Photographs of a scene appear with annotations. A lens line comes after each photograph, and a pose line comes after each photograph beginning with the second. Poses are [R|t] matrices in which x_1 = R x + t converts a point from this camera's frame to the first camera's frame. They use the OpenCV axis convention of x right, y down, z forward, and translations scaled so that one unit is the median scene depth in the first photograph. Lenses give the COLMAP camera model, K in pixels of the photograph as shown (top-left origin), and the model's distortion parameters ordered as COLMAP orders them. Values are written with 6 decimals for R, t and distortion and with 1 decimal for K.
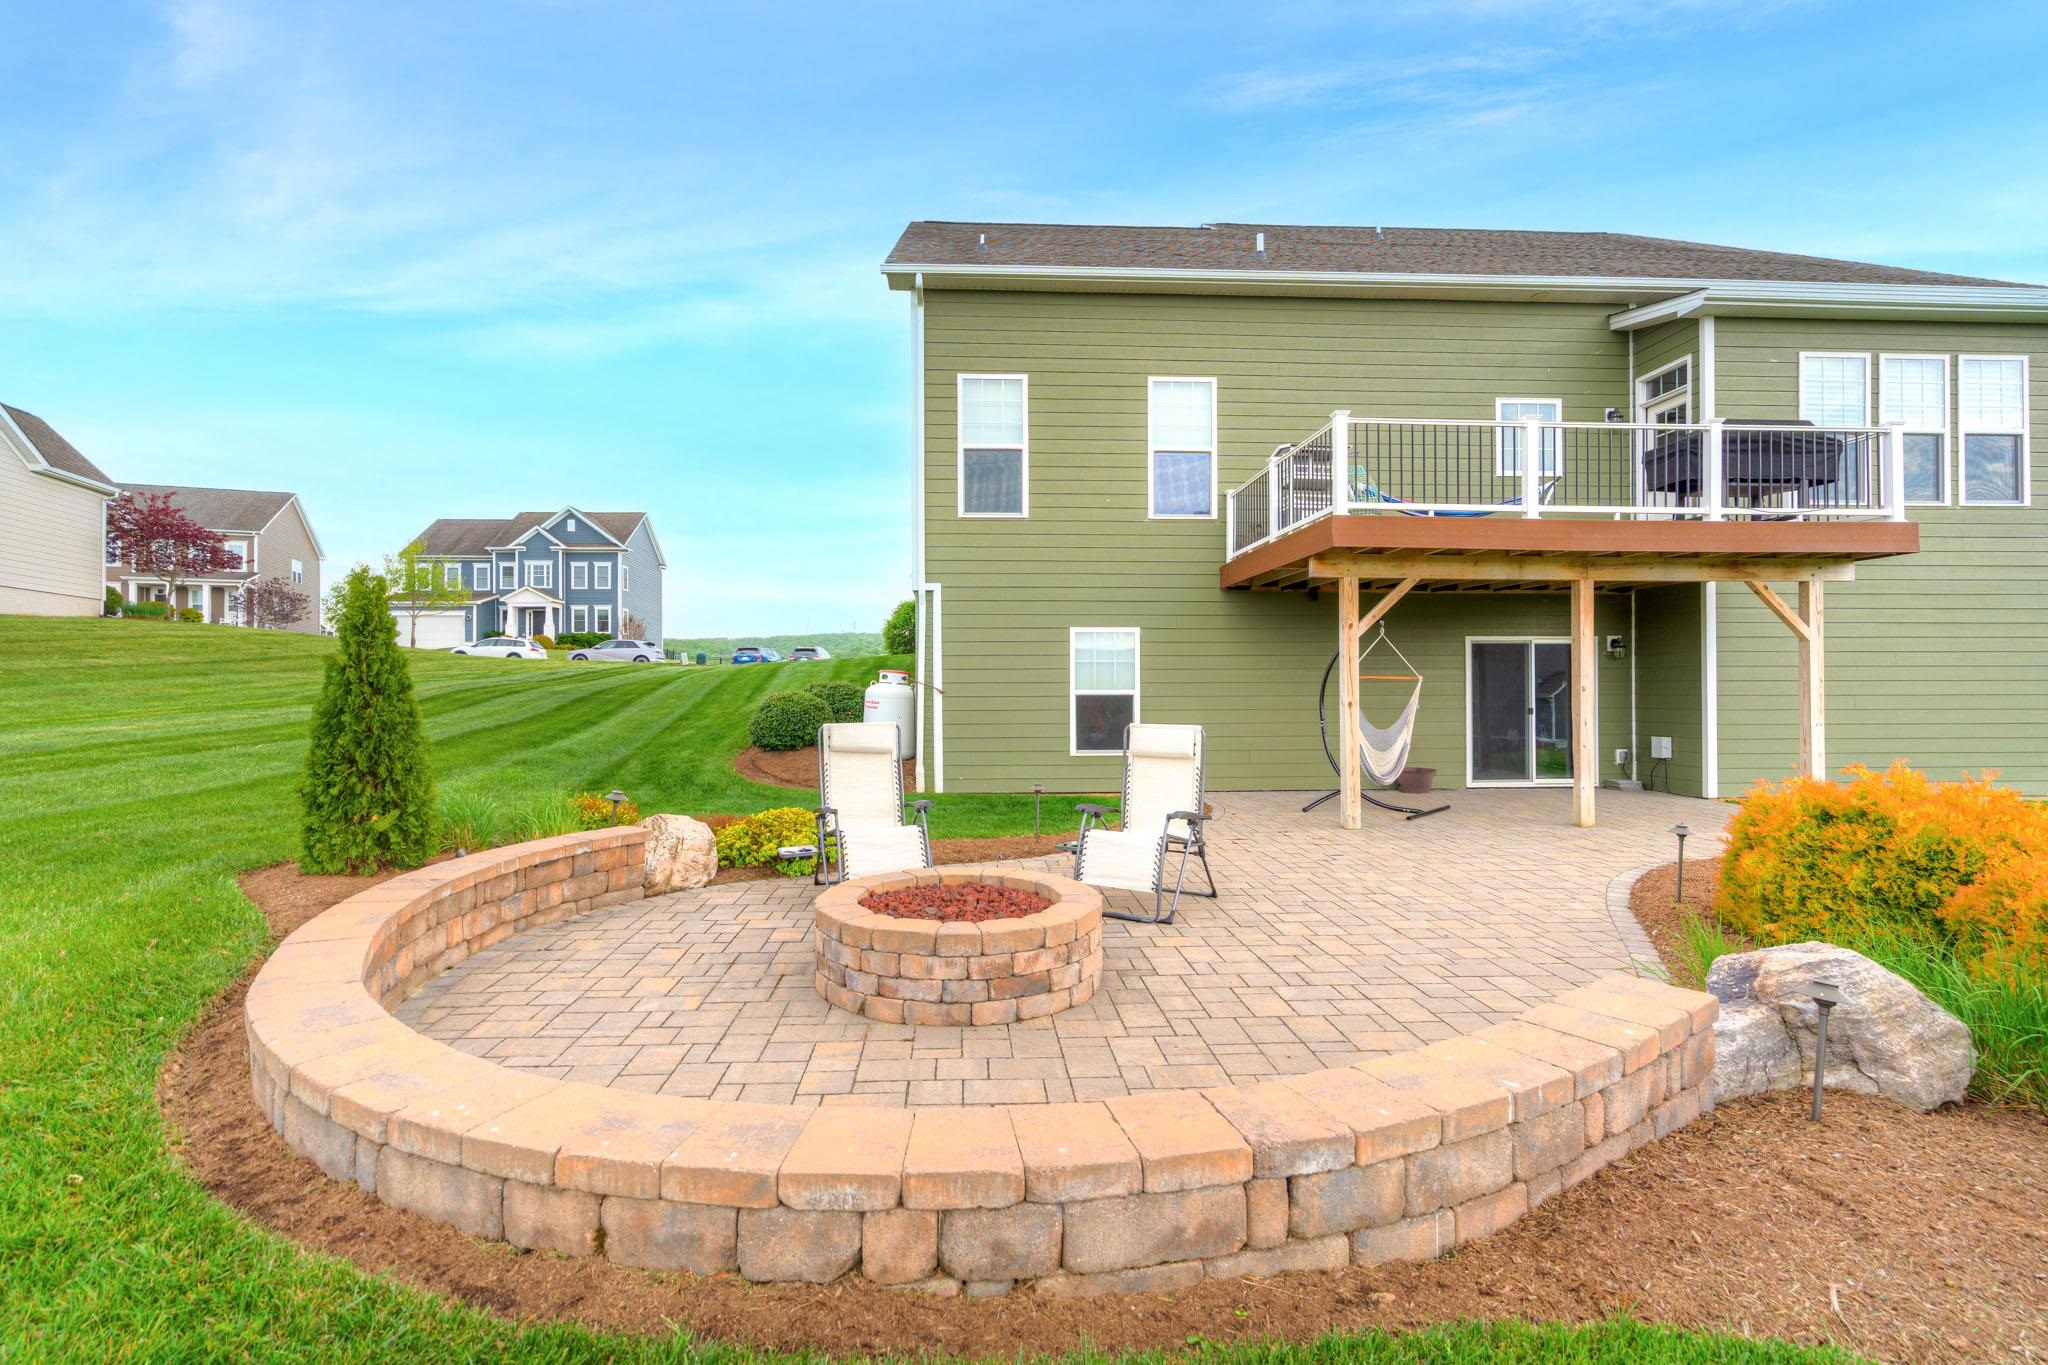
lens RADIAL K [[914.7, 0, 1001.4], [0, 914.7, 684.5], [0, 0, 1]] dist [-0.005212, 0.001107]
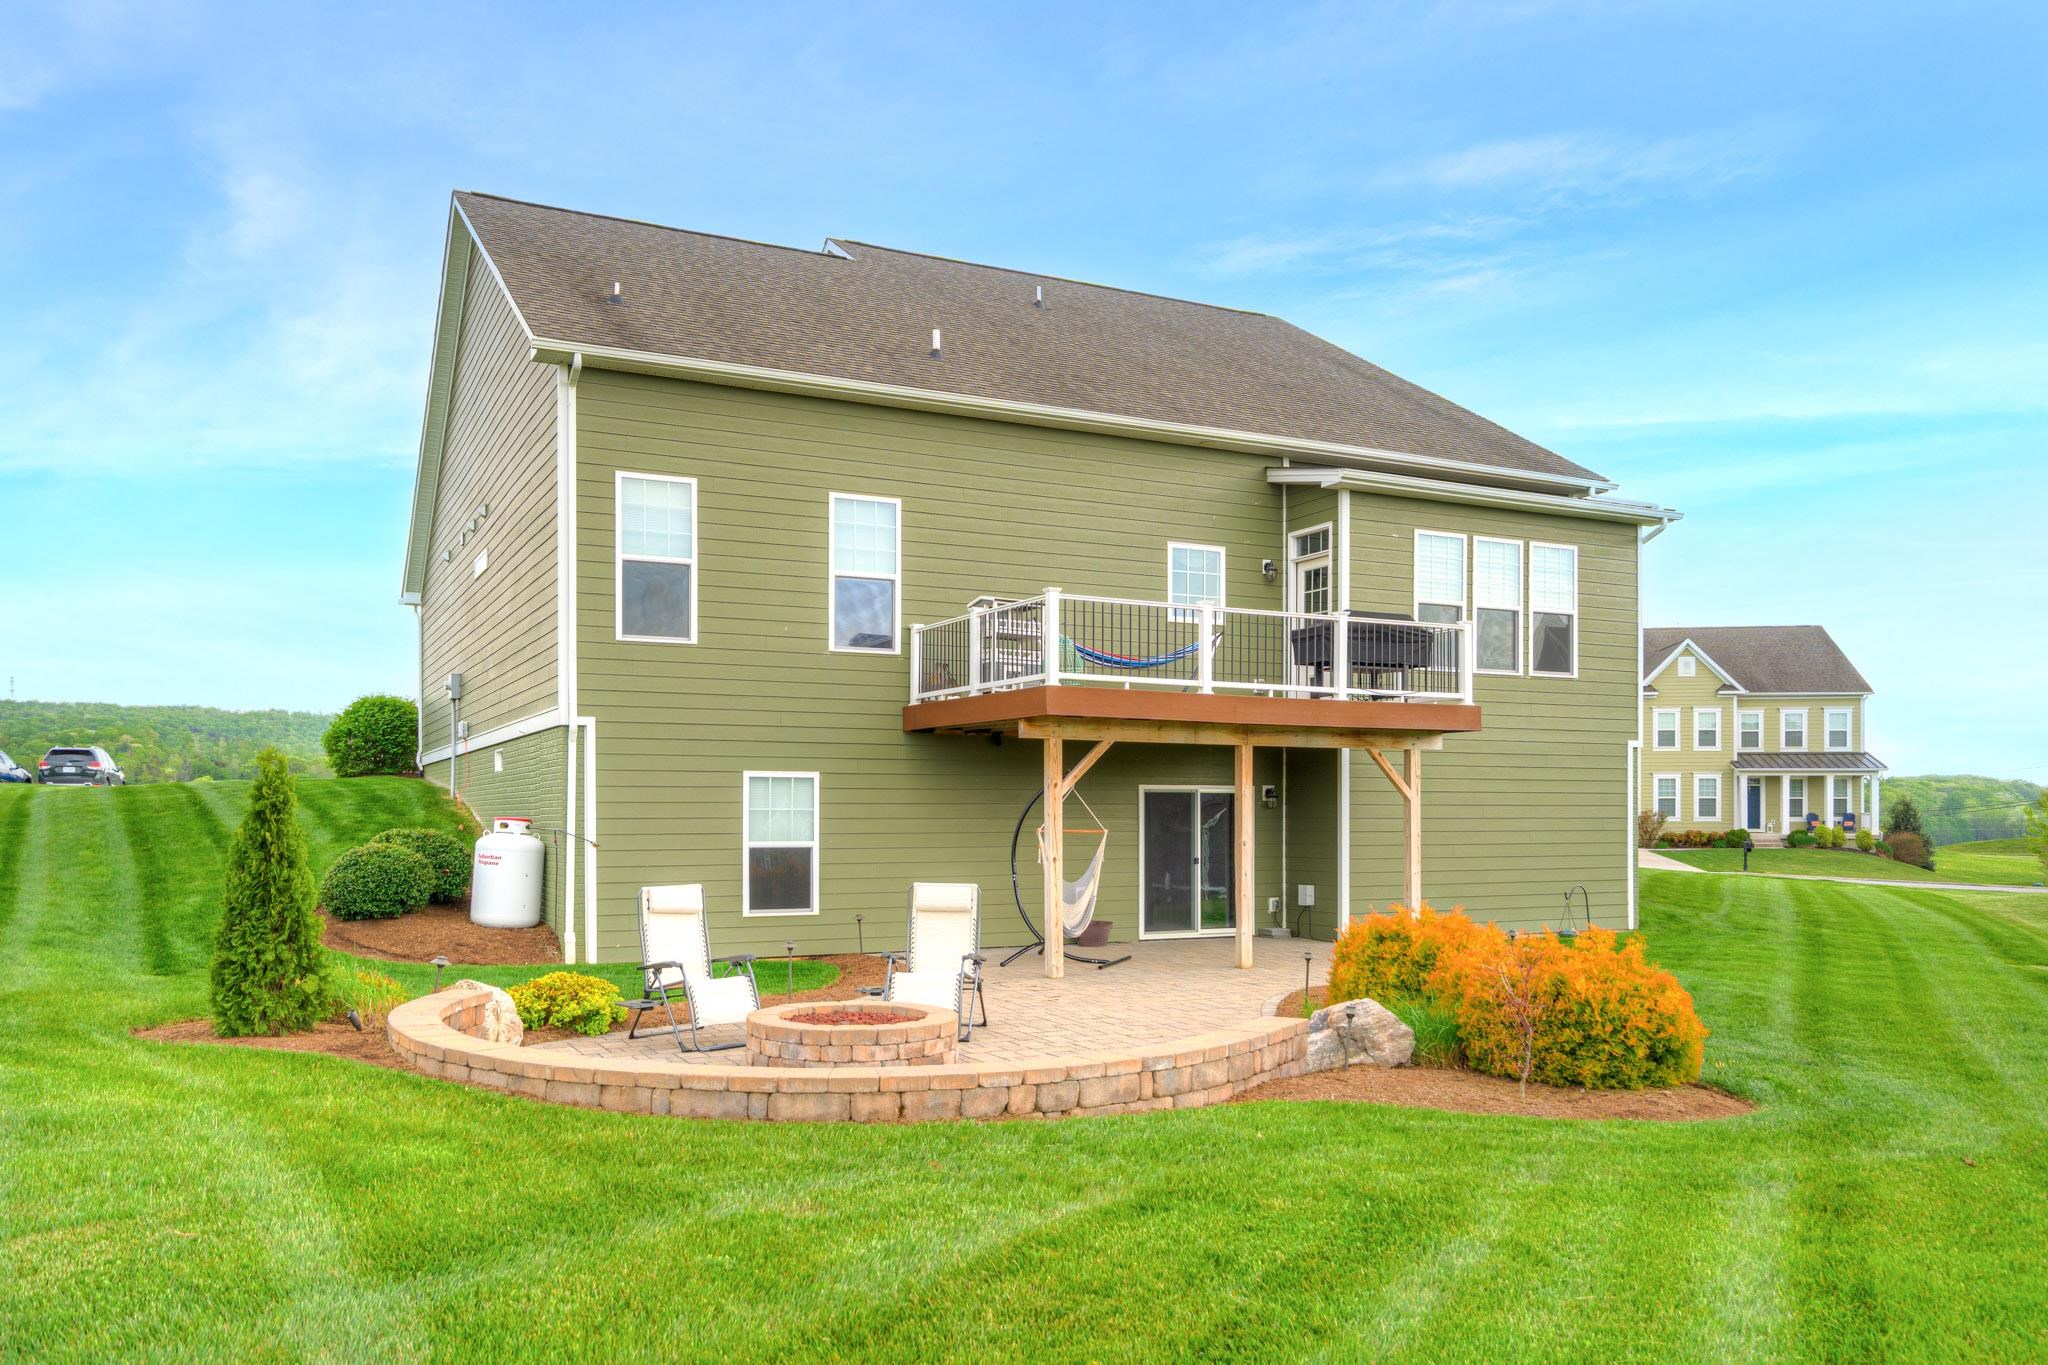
lens RADIAL K [[1533.2, 0, 986.1], [0, 1533.2, 818.4], [0, 0, 1]] dist [-0.008169, 0.006156]
pose [[0.917714, 0.001708, 0.397238, -0.309875], [-0.005352, 0.999953, 0.008066, -0.031494], [-0.397206, -0.009528, 0.917680, -0.464546]]
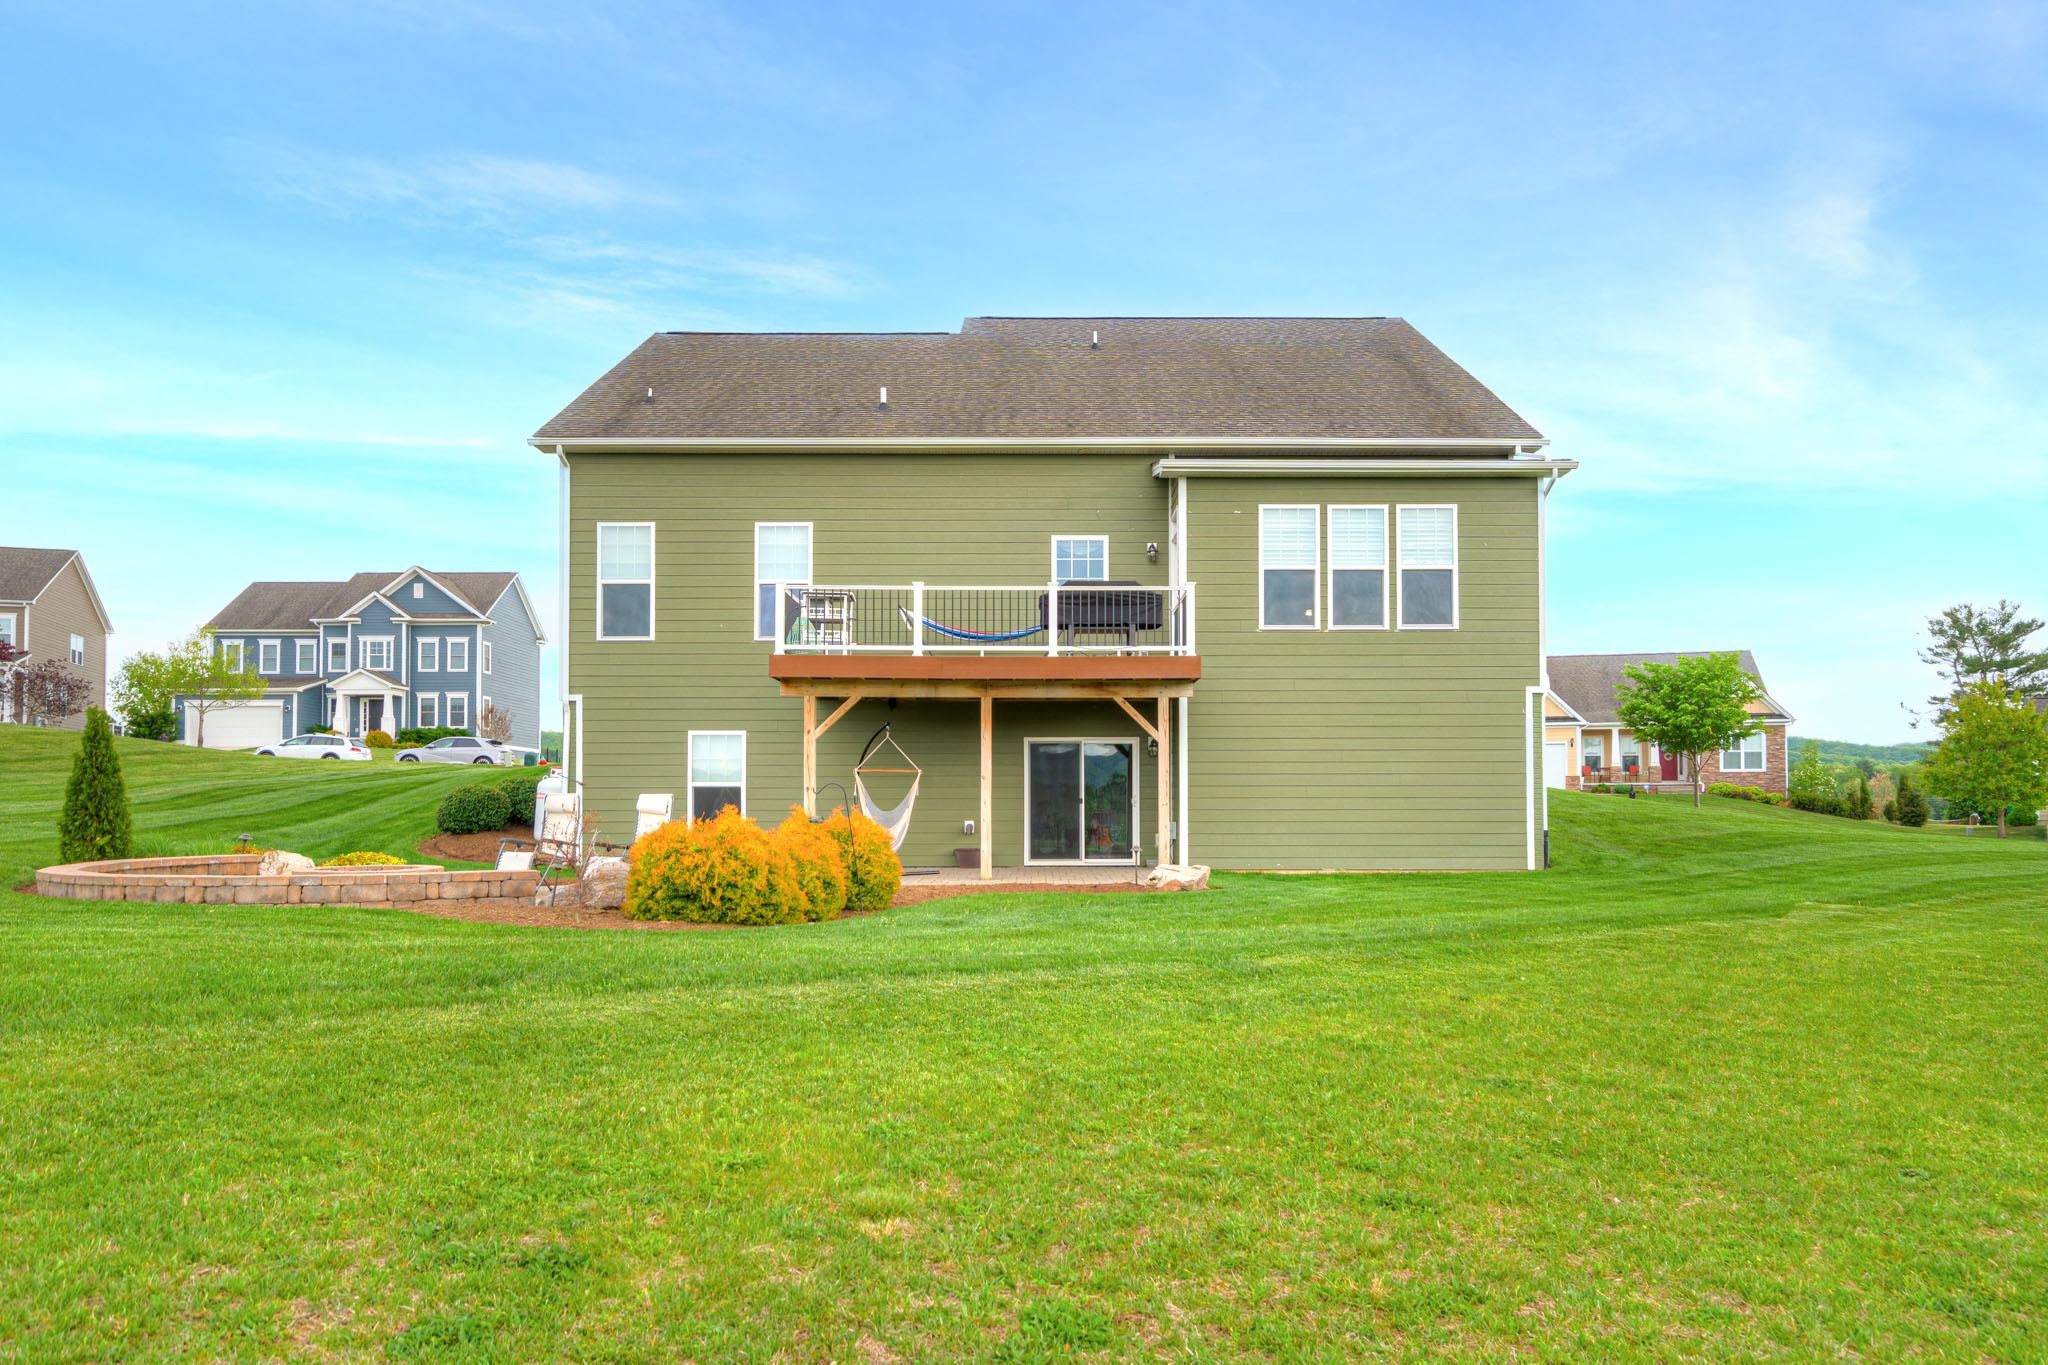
lens RADIAL K [[1380.2, 0, 1059.2], [0, 1380.2, 774.1], [0, 0, 1]] dist [-0.013514, 0.010775]
pose [[0.999273, -0.000462, -0.038131, 0.662553], [-0.000280, 0.999811, -0.019453, 0.031249], [0.038133, 0.019449, 0.999083, -0.831957]]
